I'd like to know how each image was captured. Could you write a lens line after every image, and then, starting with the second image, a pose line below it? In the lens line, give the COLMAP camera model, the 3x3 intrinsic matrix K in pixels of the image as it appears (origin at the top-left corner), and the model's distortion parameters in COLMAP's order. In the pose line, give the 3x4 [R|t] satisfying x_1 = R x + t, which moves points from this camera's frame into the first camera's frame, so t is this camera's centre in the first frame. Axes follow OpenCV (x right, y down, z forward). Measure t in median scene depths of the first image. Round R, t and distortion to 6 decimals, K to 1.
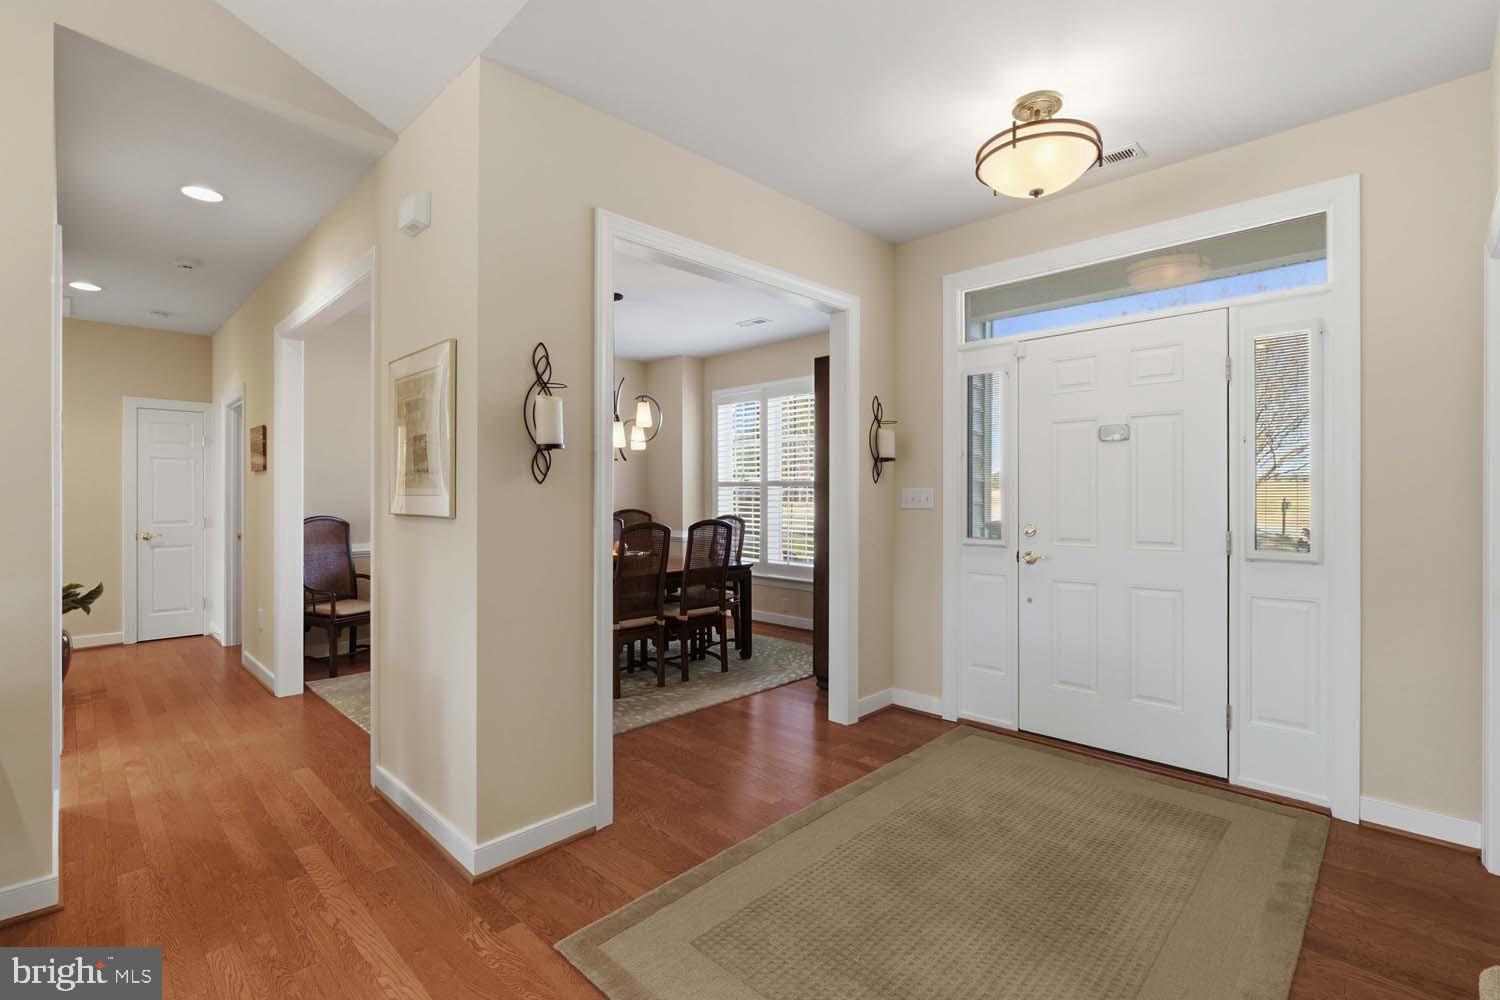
lens RADIAL K [[670.2, 0, 754.3], [0, 670.2, 496.9], [0, 0, 1]] dist [0.000200, 0.000072]
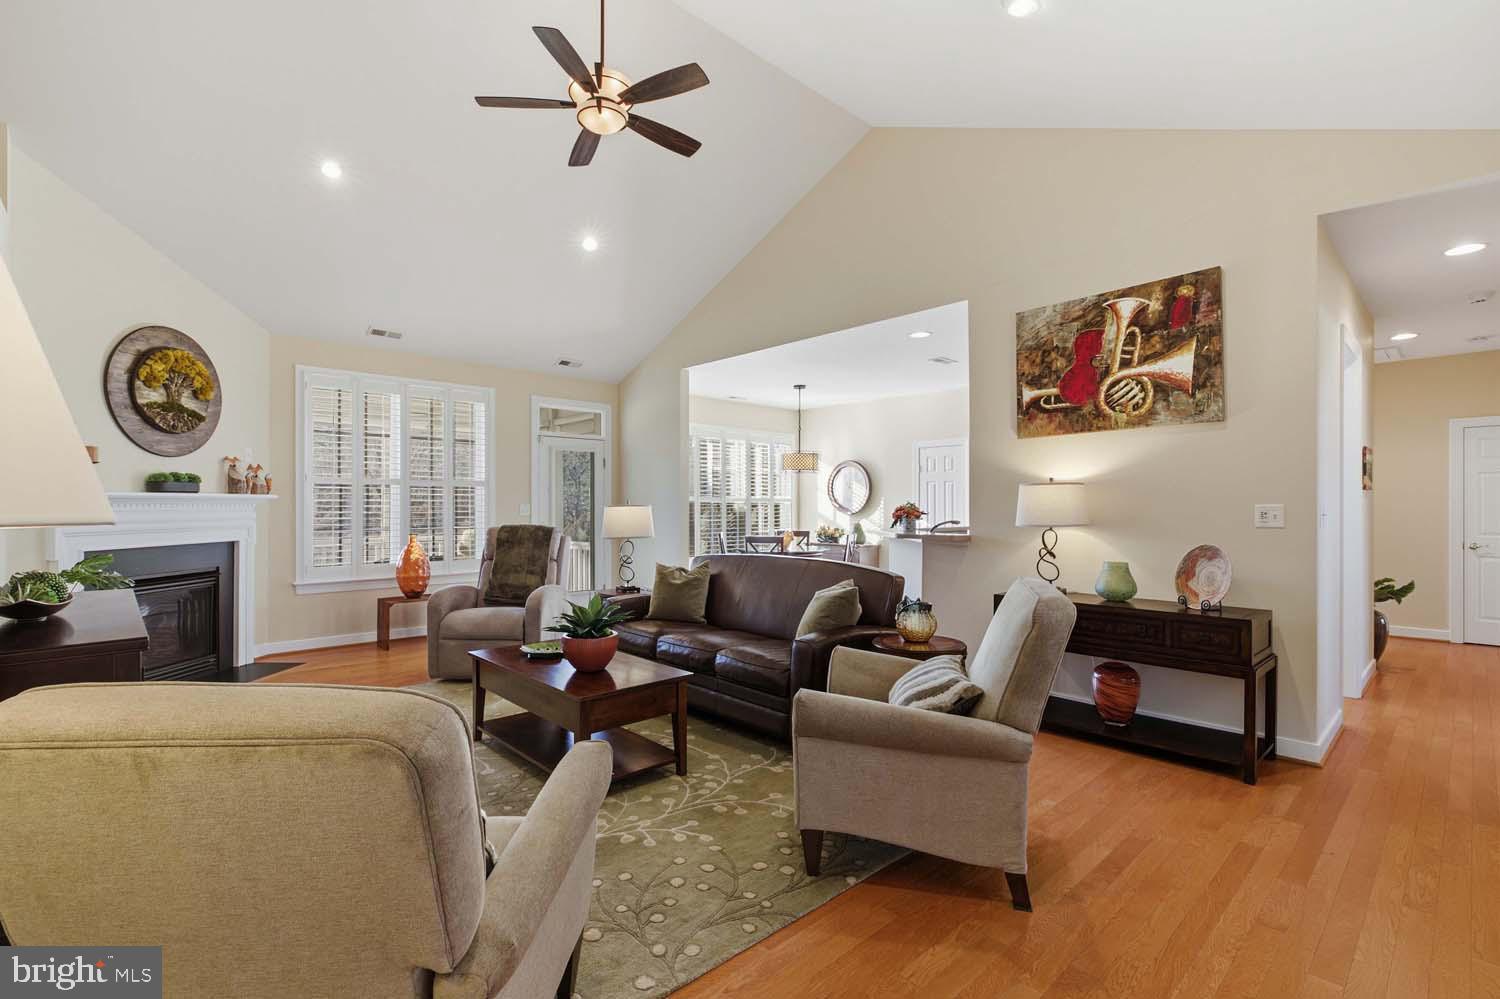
lens RADIAL K [[678.5, 0, 748.8], [0, 678.5, 504.0], [0, 0, 1]] dist [-0.002846, -0.000338]
pose [[-0.054994, -0.006470, -0.998466, 0.361726], [-0.002984, 0.999976, -0.006315, 0.000870], [0.998482, 0.002632, -0.055012, -0.153670]]
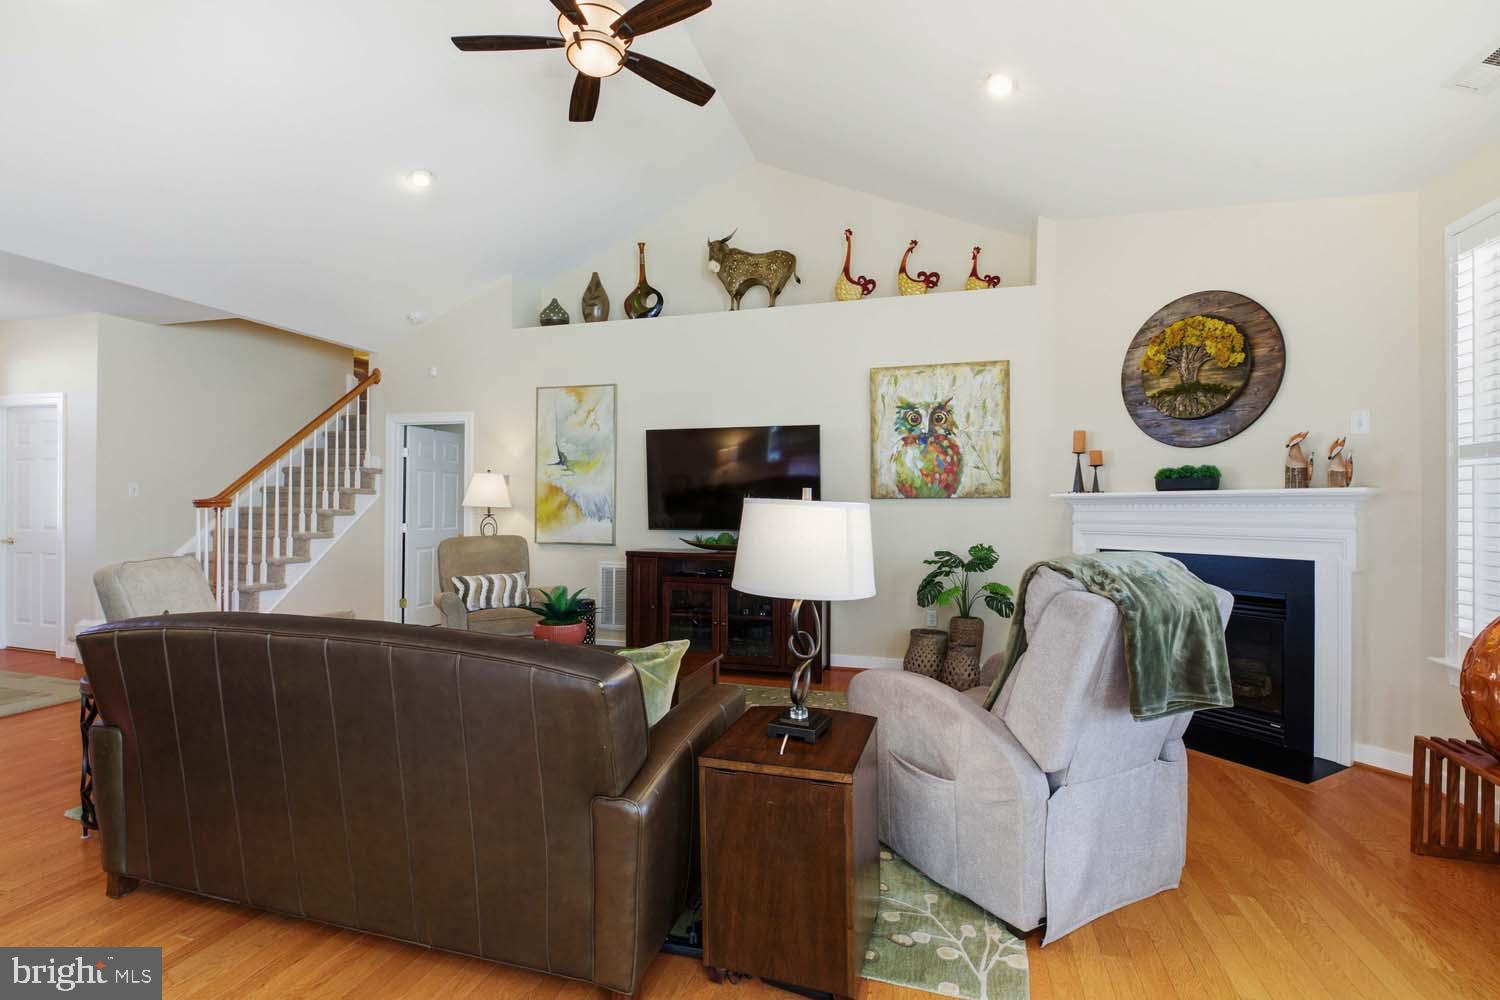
lens RADIAL K [[678.5, 0, 748.8], [0, 678.5, 504.5], [0, 0, 1]] dist [-0.002846, -0.000338]
pose [[-0.460500, -0.005066, 0.887645, -1.422552], [-0.003510, 0.999986, 0.003886, -0.004666], [-0.887653, -0.001326, -0.460512, -0.196287]]
